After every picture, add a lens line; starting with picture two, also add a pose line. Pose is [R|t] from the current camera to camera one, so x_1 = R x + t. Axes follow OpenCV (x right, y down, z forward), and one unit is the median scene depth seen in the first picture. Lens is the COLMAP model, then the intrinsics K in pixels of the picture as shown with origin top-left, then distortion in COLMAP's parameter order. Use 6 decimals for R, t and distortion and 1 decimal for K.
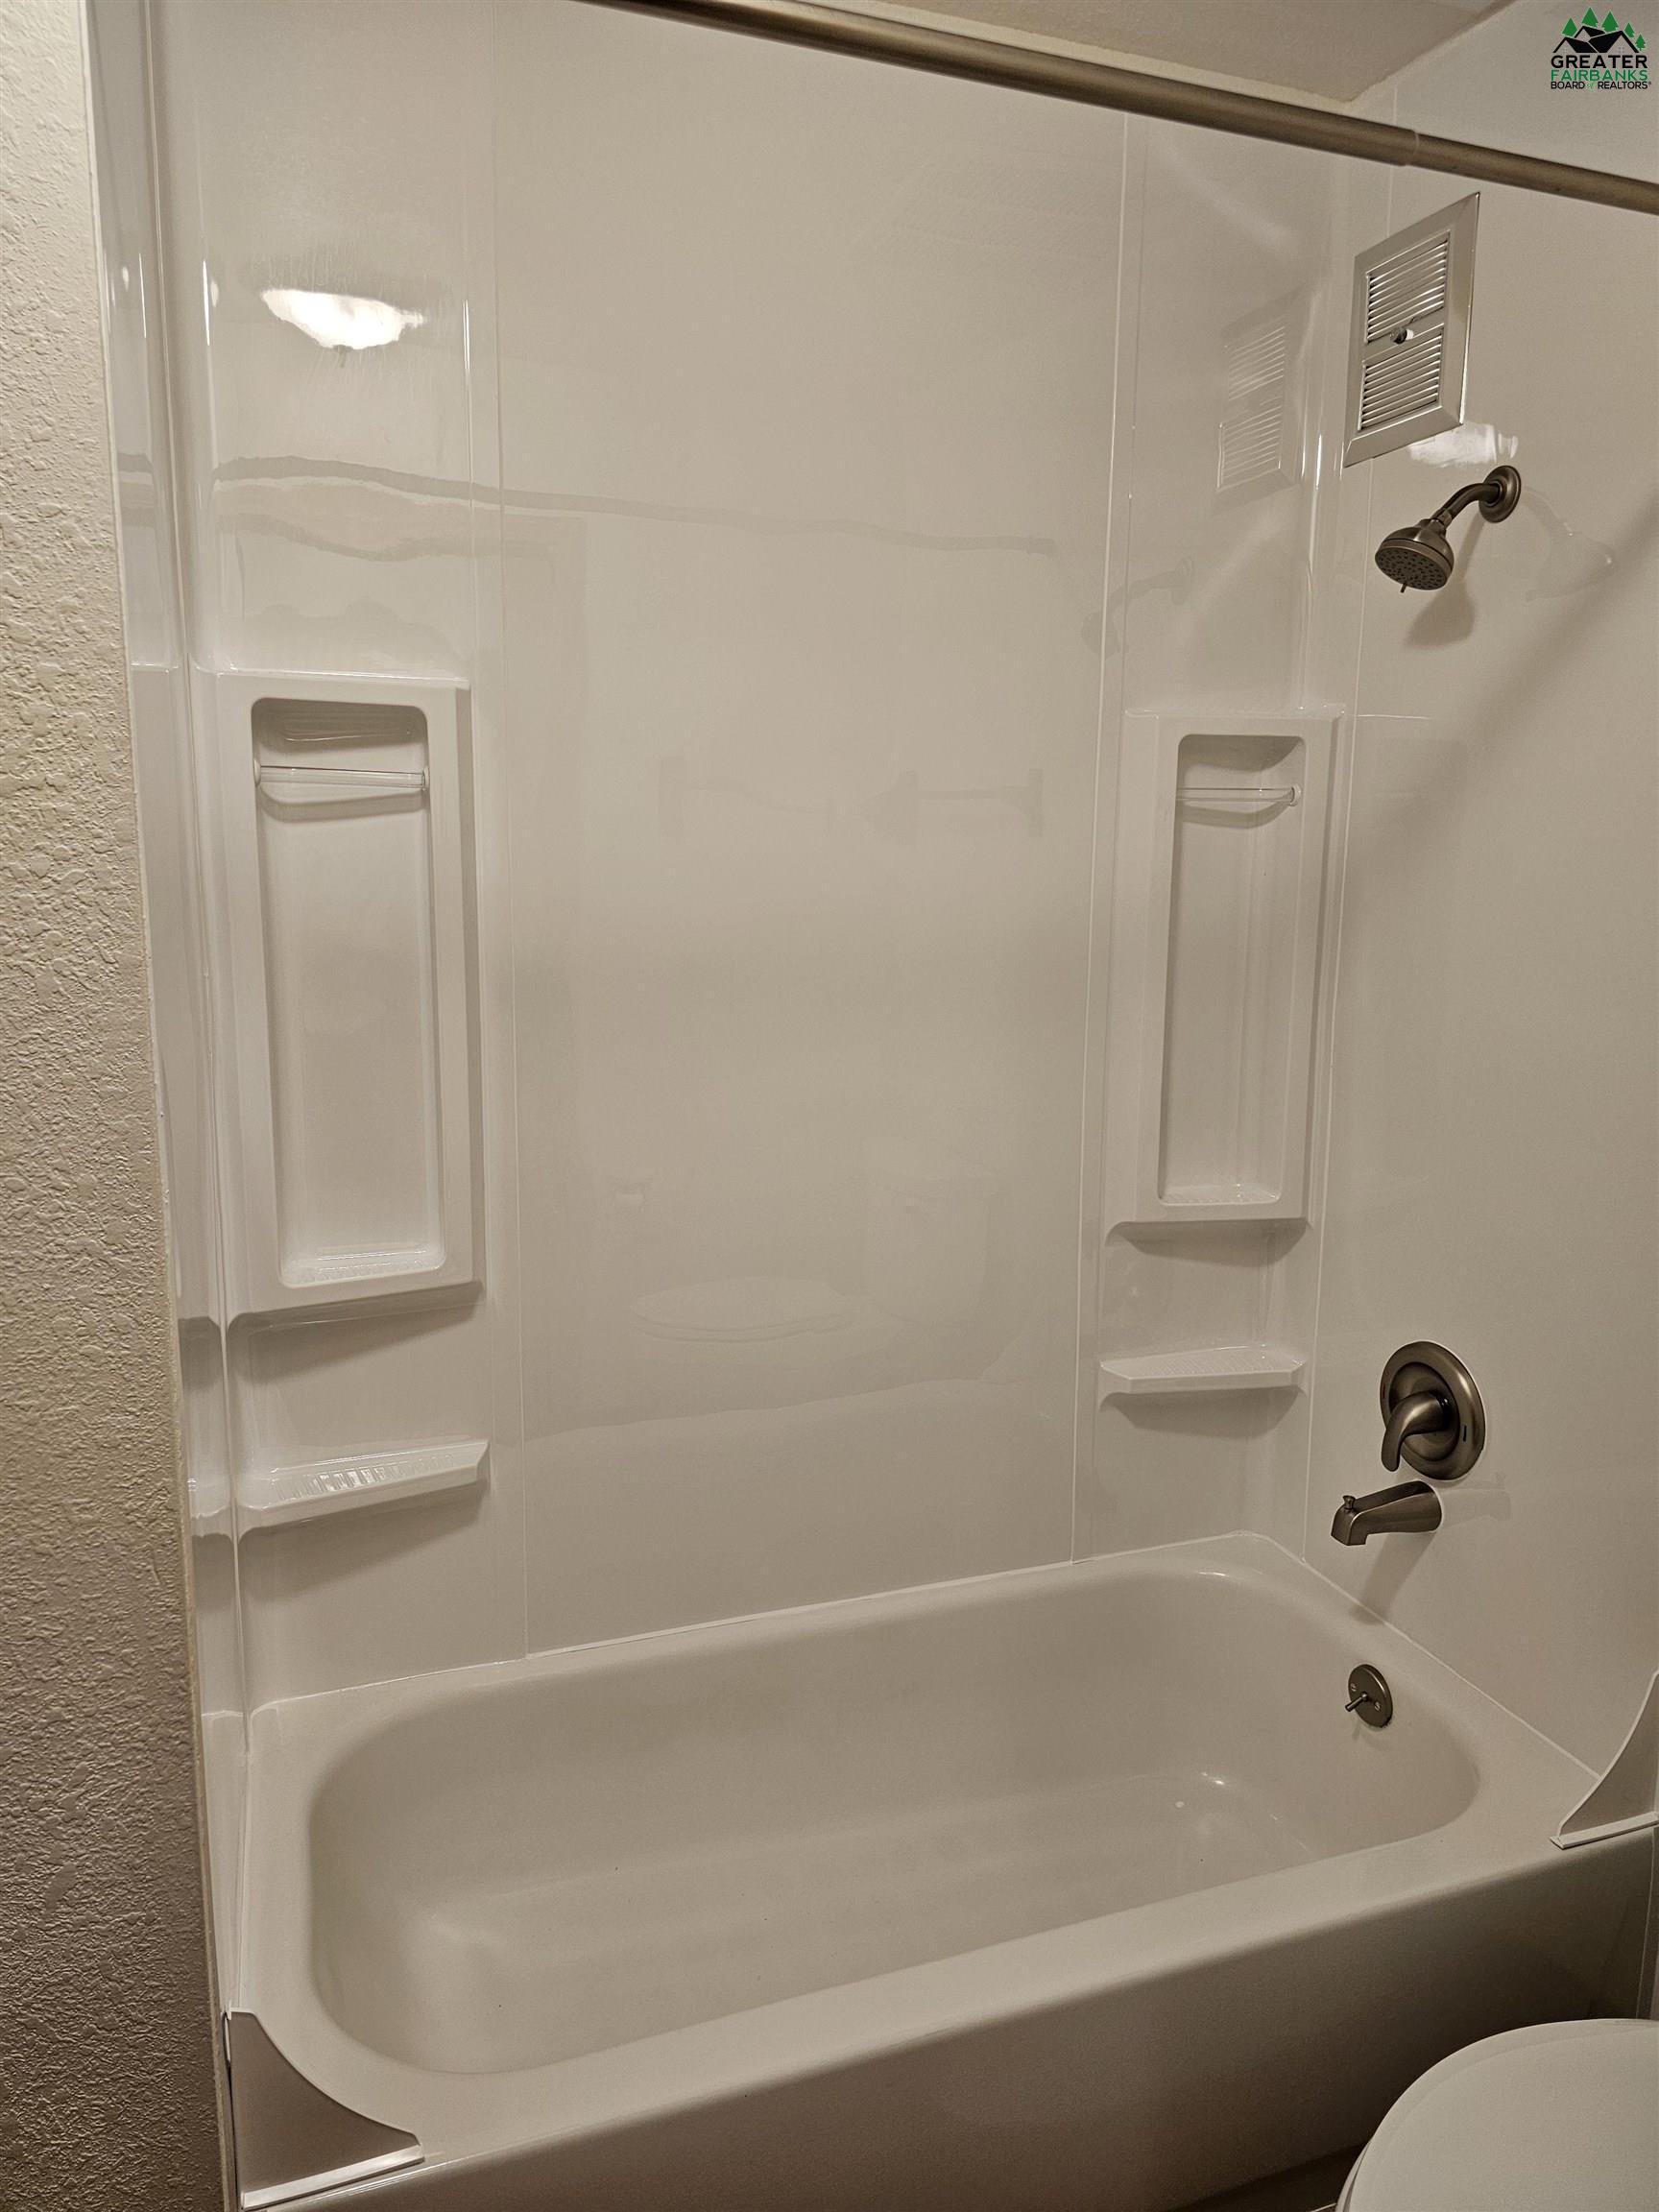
lens RADIAL K [[1442.1, 0, 747.0], [0, 1442.1, 1065.9], [0, 0, 1]] dist [0.003300, -0.040111]
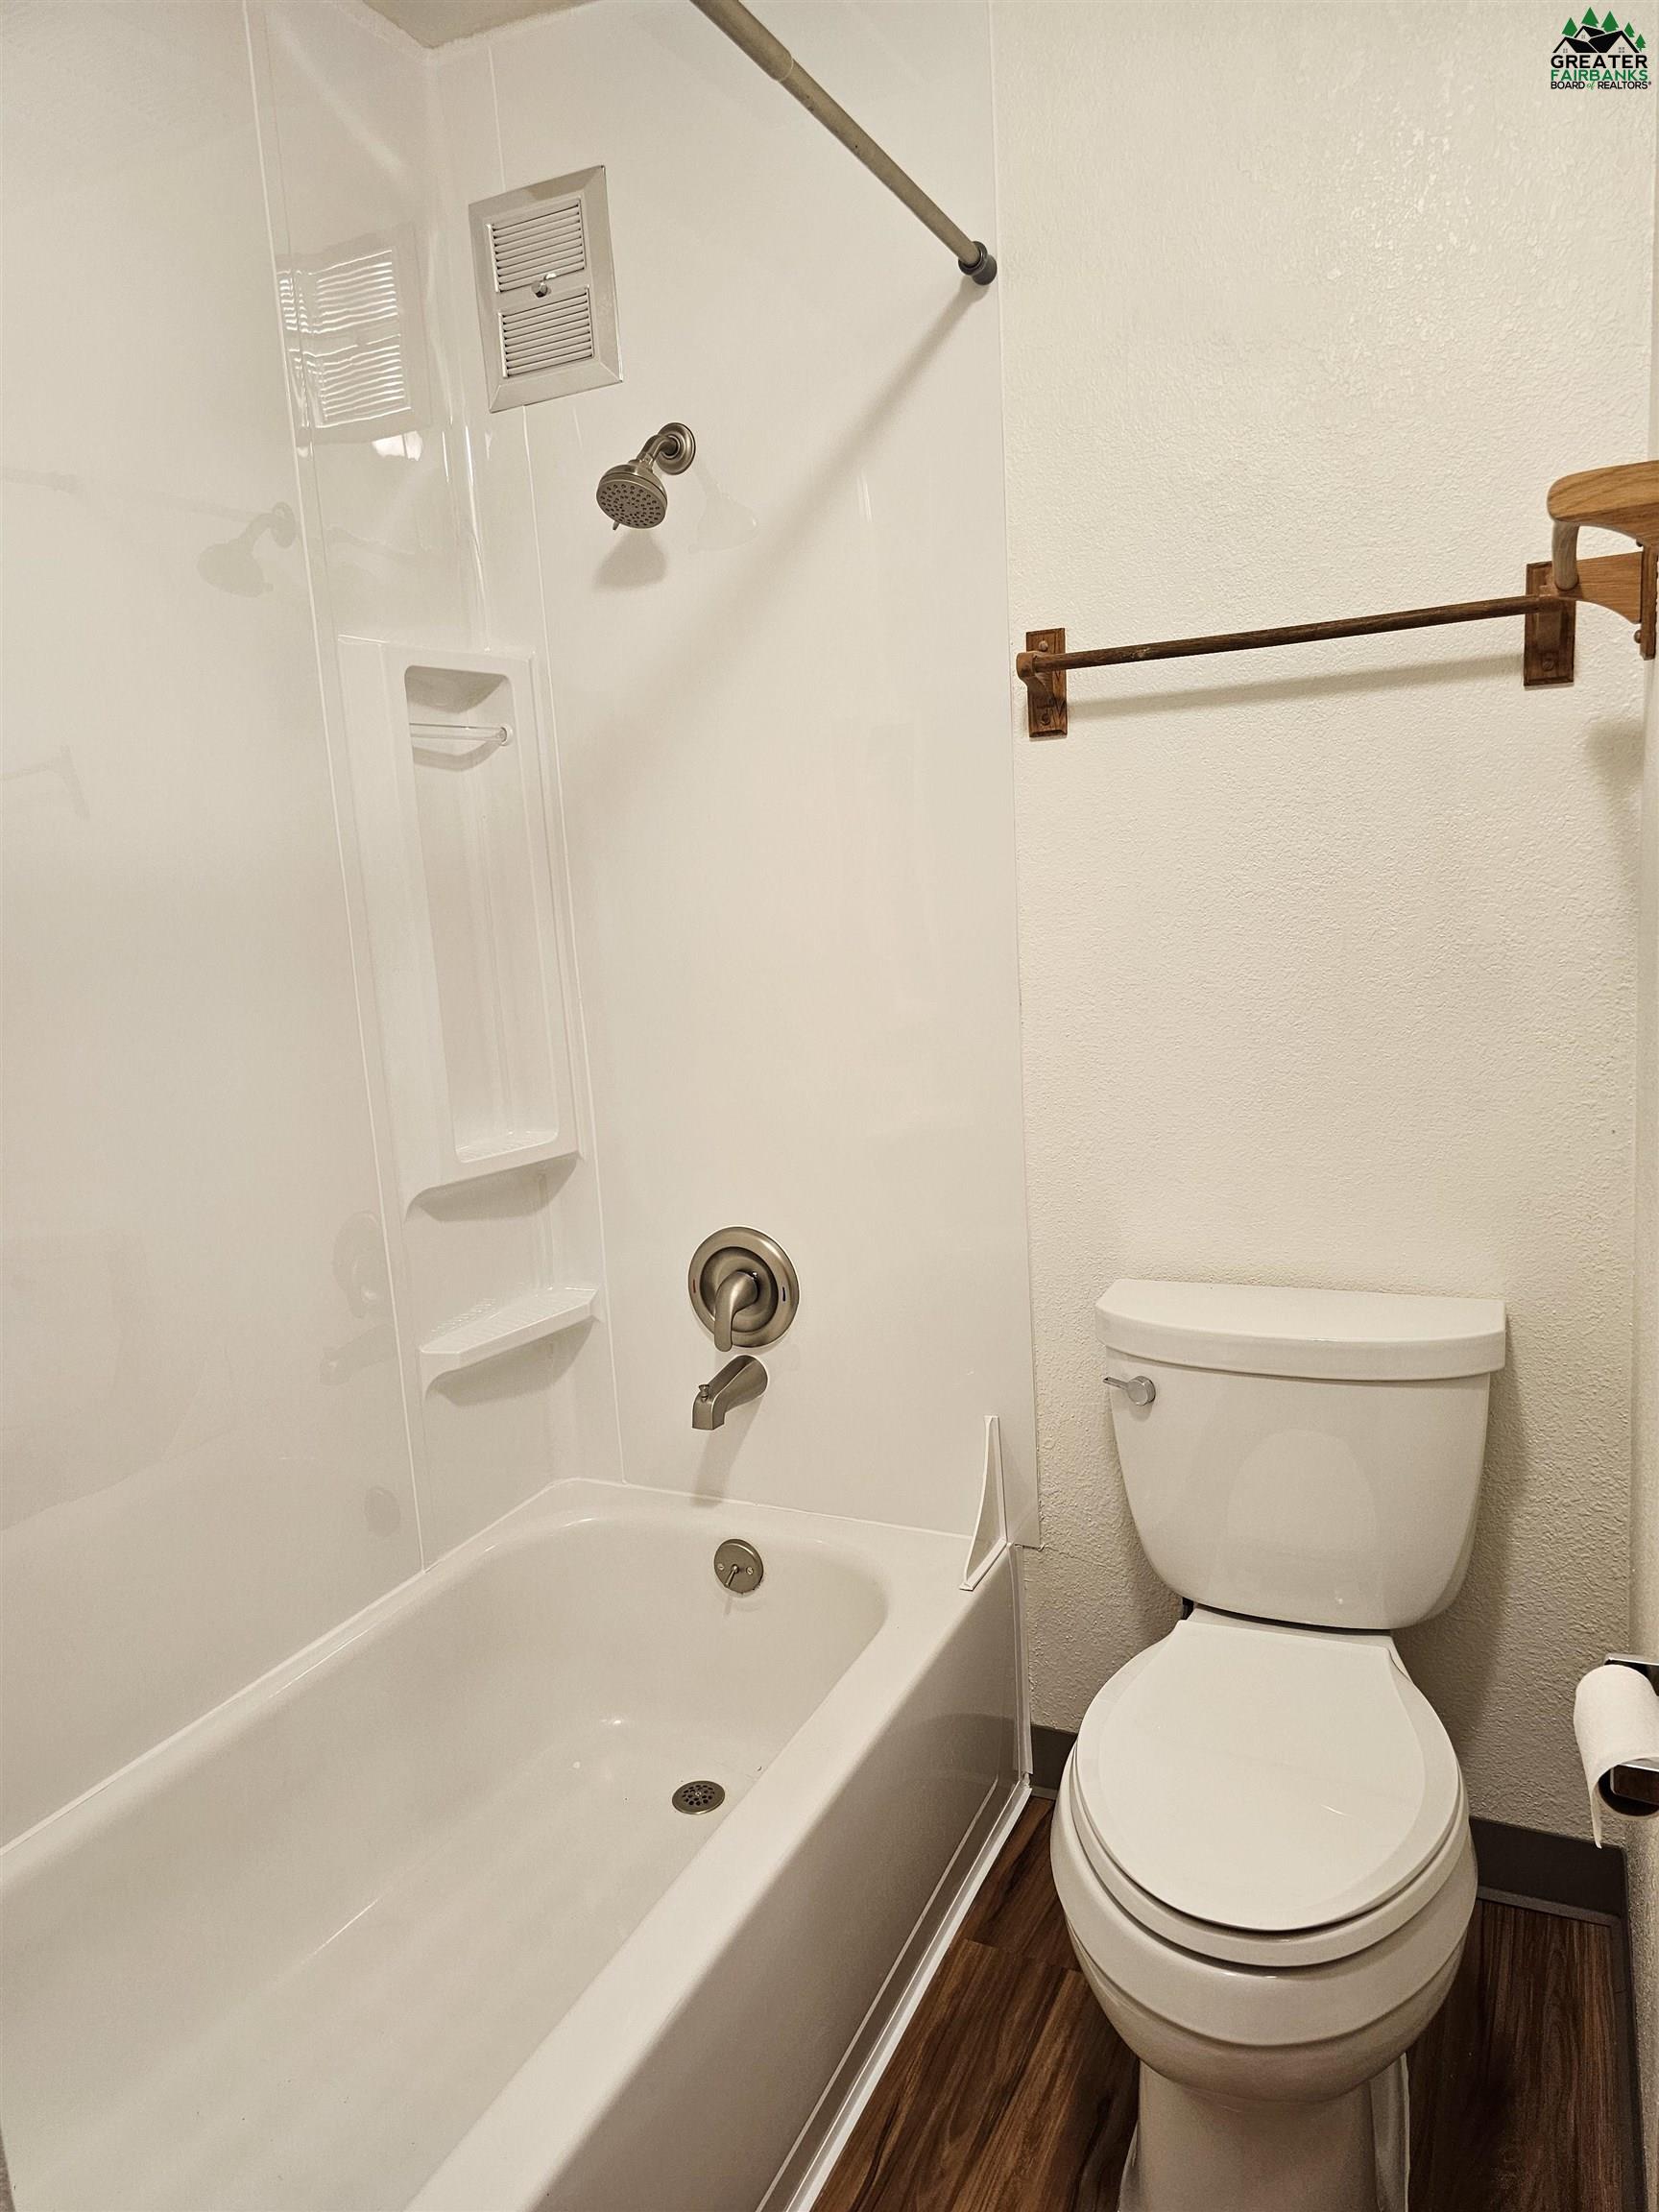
lens RADIAL K [[1472.6, 0, 829.5], [0, 1472.6, 1106.0], [0, 0, 1]] dist [0.003398, -0.037957]
pose [[0.660118, -0.153772, 0.735254, -0.275531], [0.170195, 0.983985, 0.052990, 0.052991], [-0.731627, 0.090157, 0.675717, 0.173108]]
